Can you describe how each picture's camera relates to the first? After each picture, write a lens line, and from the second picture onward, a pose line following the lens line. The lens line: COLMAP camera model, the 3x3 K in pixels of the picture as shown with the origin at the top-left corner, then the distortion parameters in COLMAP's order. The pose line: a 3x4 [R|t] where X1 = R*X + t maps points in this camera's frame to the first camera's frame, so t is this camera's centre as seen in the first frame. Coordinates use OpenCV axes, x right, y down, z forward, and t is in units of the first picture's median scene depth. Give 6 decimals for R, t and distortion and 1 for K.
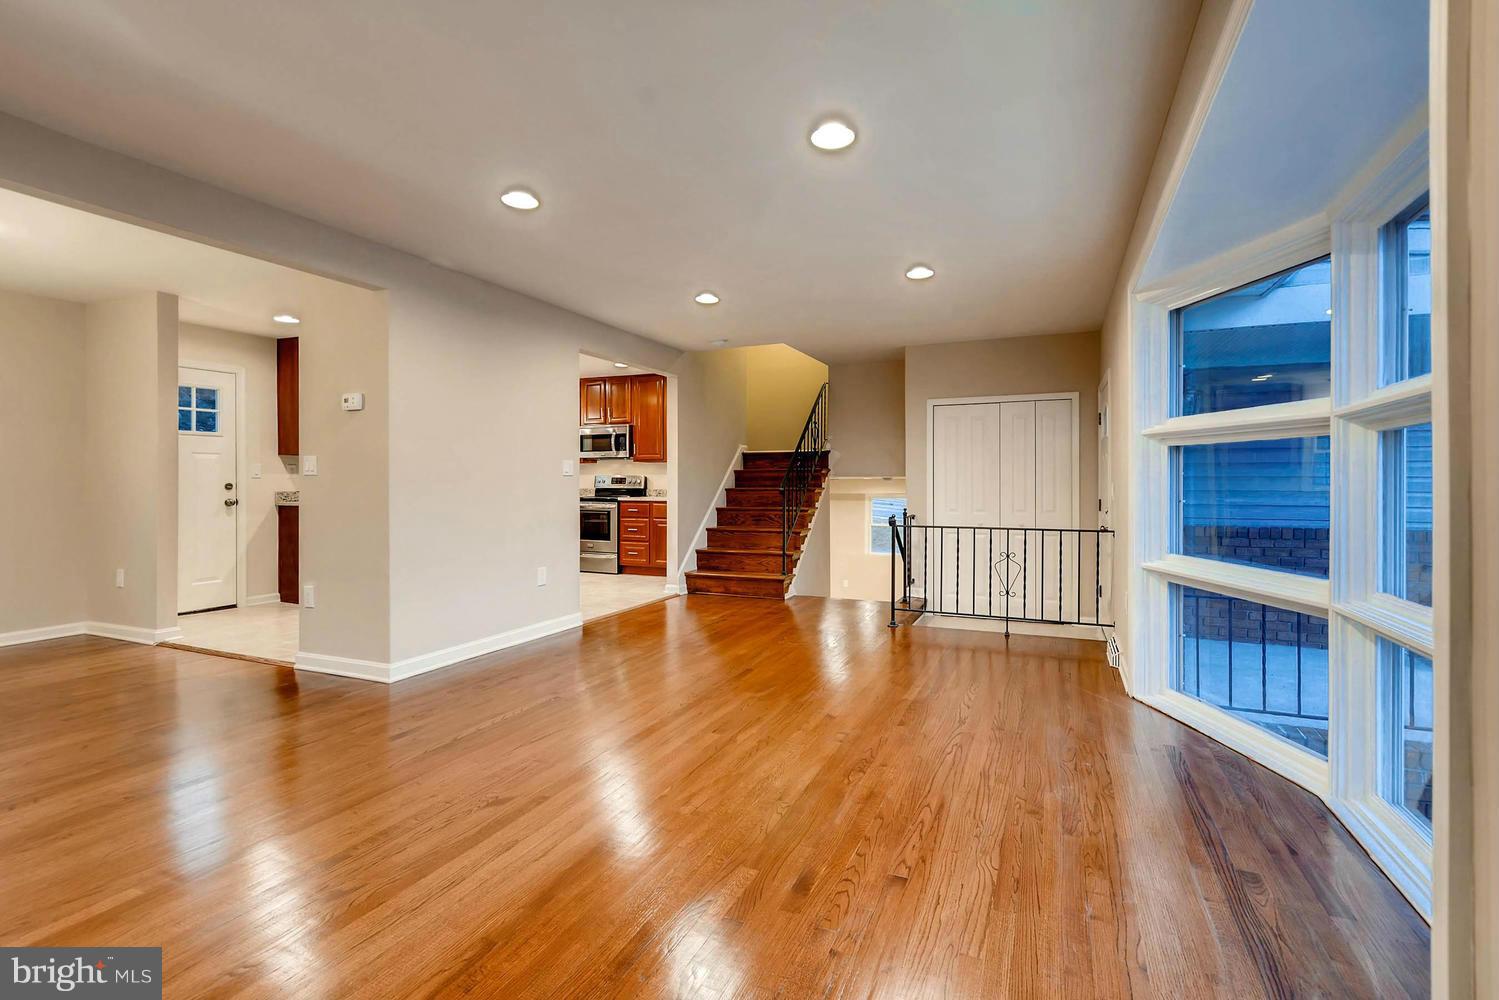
lens RADIAL K [[684.0, 0, 755.4], [0, 684.0, 483.5], [0, 0, 1]] dist [0.017822, -0.000292]
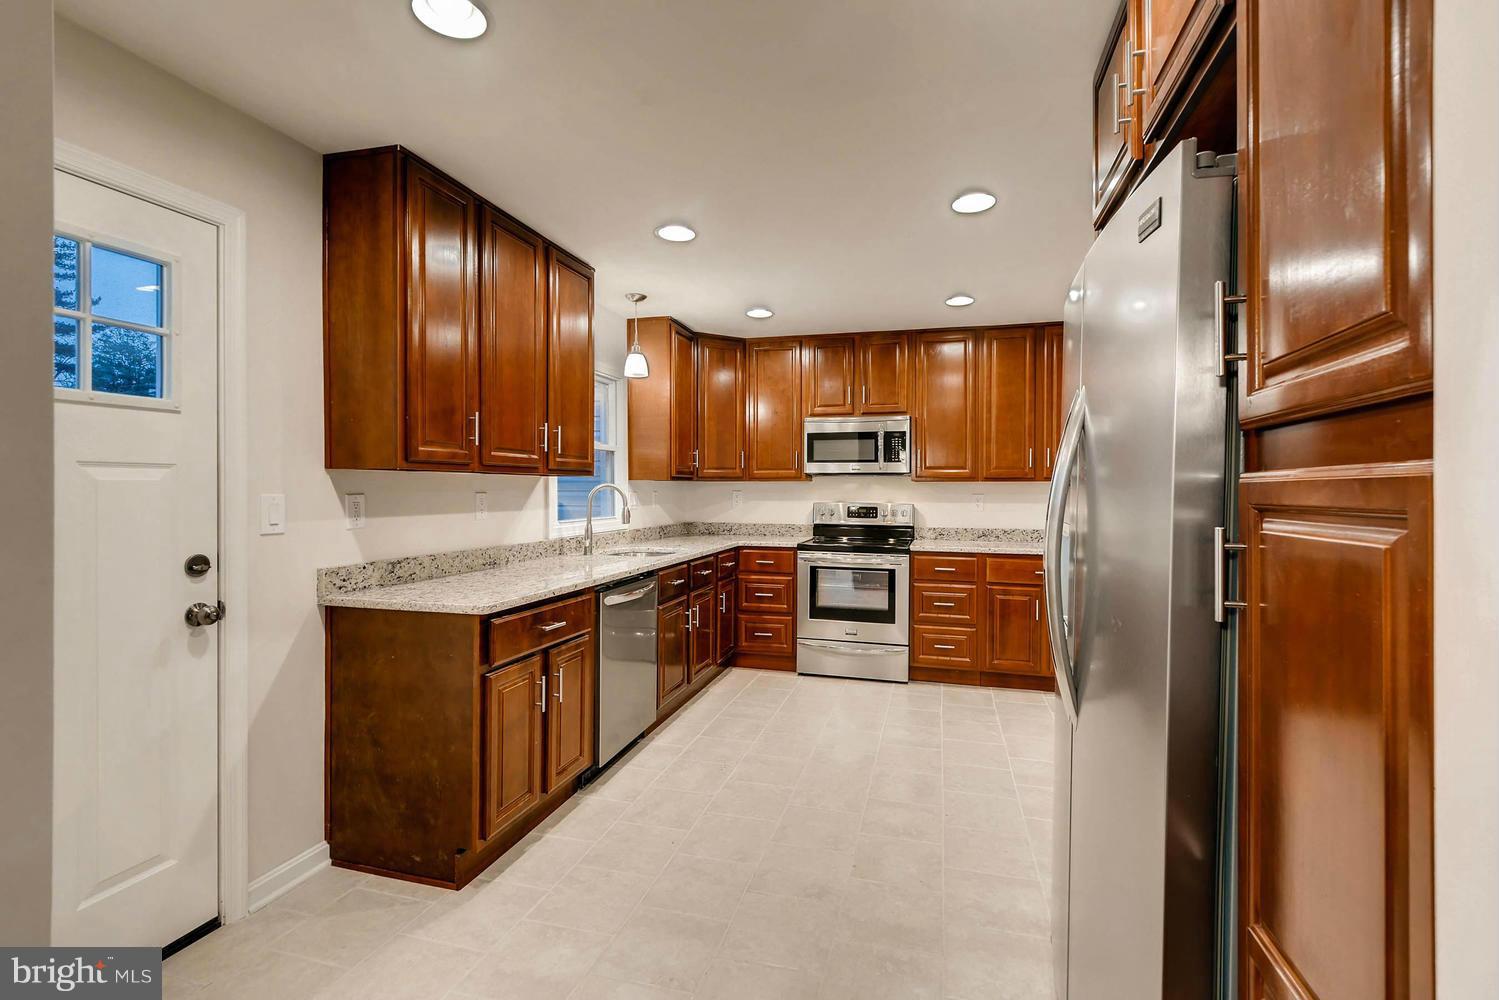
lens RADIAL K [[673.7, 0, 757.5], [0, 673.7, 488.9], [0, 0, 1]] dist [0.003448, 0.000047]
pose [[0.989439, 0.004300, 0.144889, -0.501031], [-0.003929, 0.999988, -0.002847, -0.029554], [-0.144900, 0.002248, 0.989444, 0.591548]]
